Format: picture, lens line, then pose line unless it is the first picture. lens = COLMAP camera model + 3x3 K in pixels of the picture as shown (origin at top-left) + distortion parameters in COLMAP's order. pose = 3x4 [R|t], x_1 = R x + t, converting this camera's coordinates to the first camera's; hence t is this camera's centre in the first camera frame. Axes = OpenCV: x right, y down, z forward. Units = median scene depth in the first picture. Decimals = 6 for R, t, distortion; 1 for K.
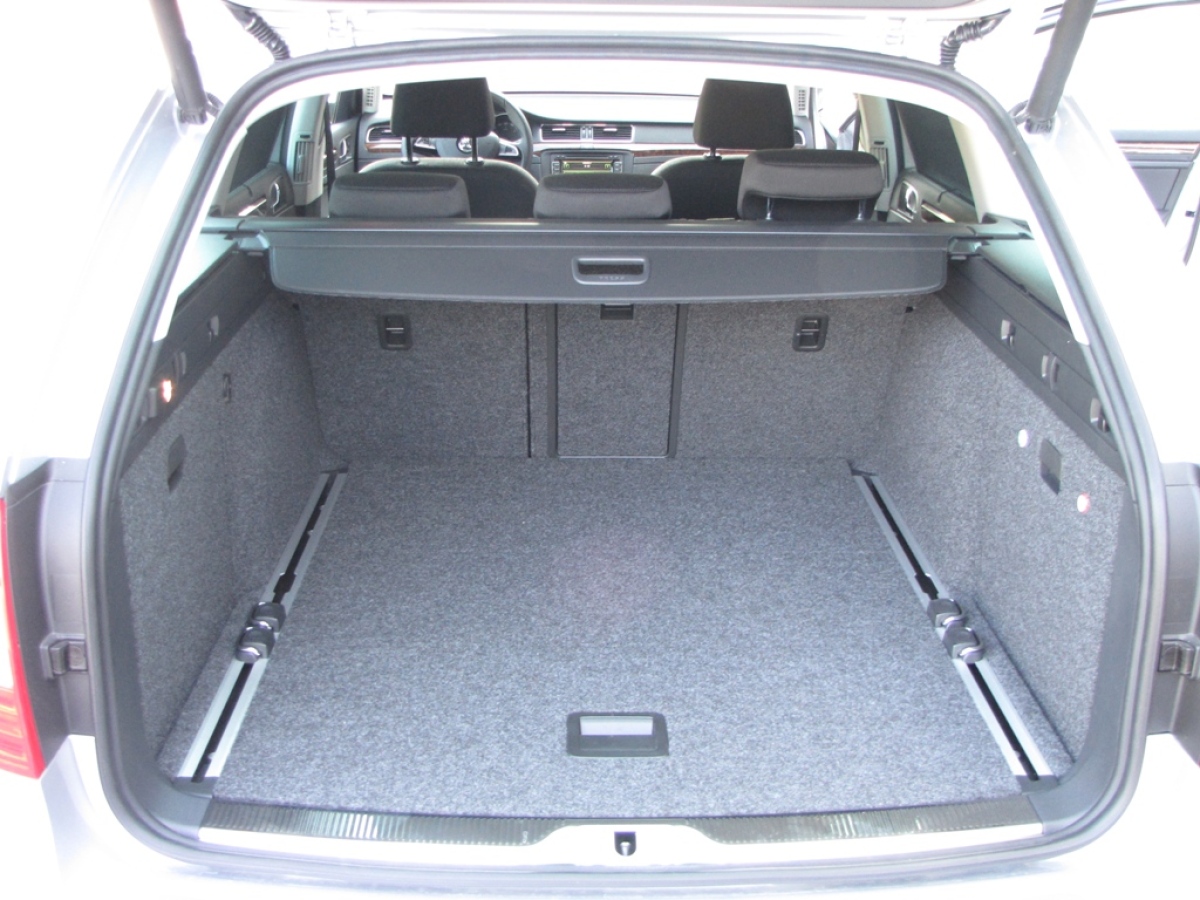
lens RADIAL K [[1464.1, 0, 603.5], [0, 1464.1, 400.1], [0, 0, 1]] dist [-0.036373, 0.025817]
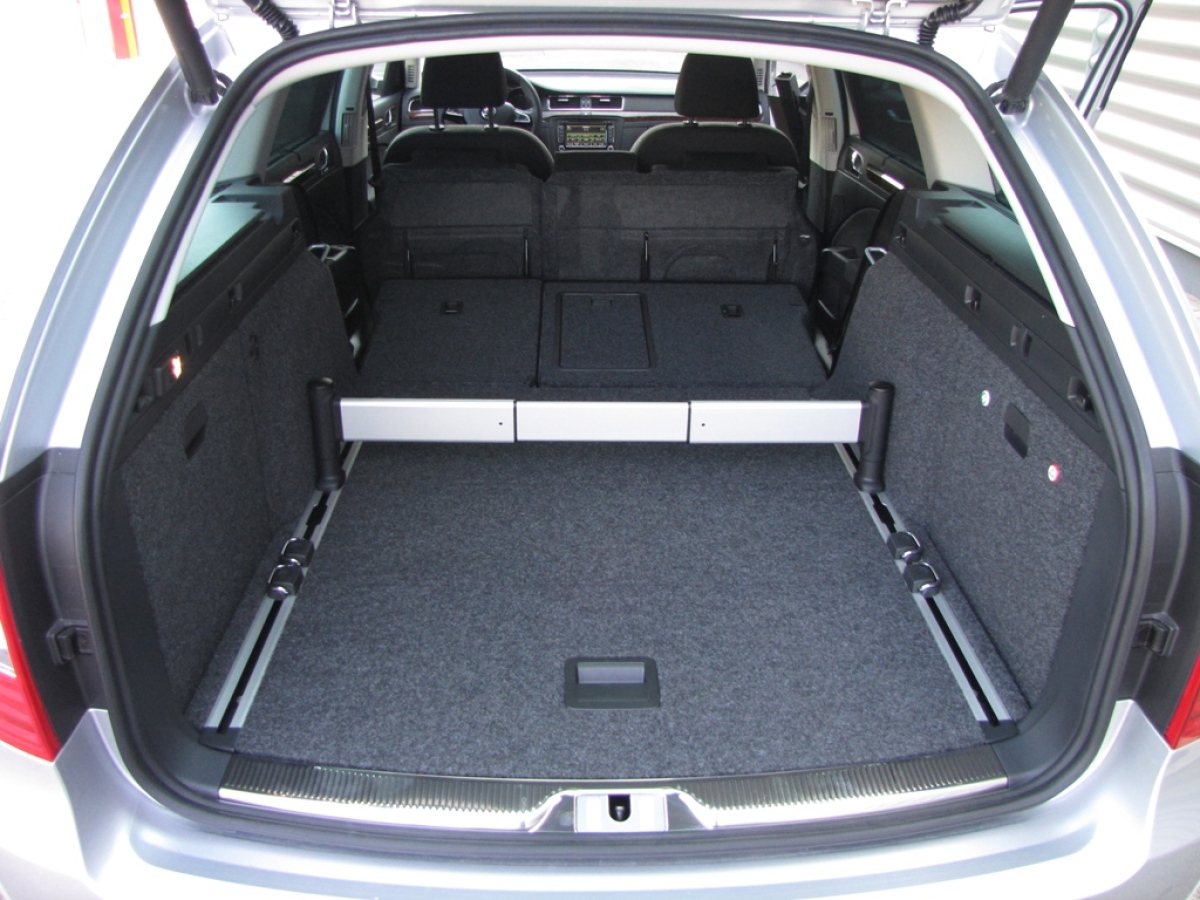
lens RADIAL K [[1035.8, 0, 601.3], [0, 1035.8, 416.7], [0, 0, 1]] dist [-0.199189, 0.181841]
pose [[0.999999, -0.000416, 0.001265, 0.000788], [0.000261, 0.992772, 0.120016, -0.049863], [-0.001305, -0.120016, 0.992771, 0.252679]]
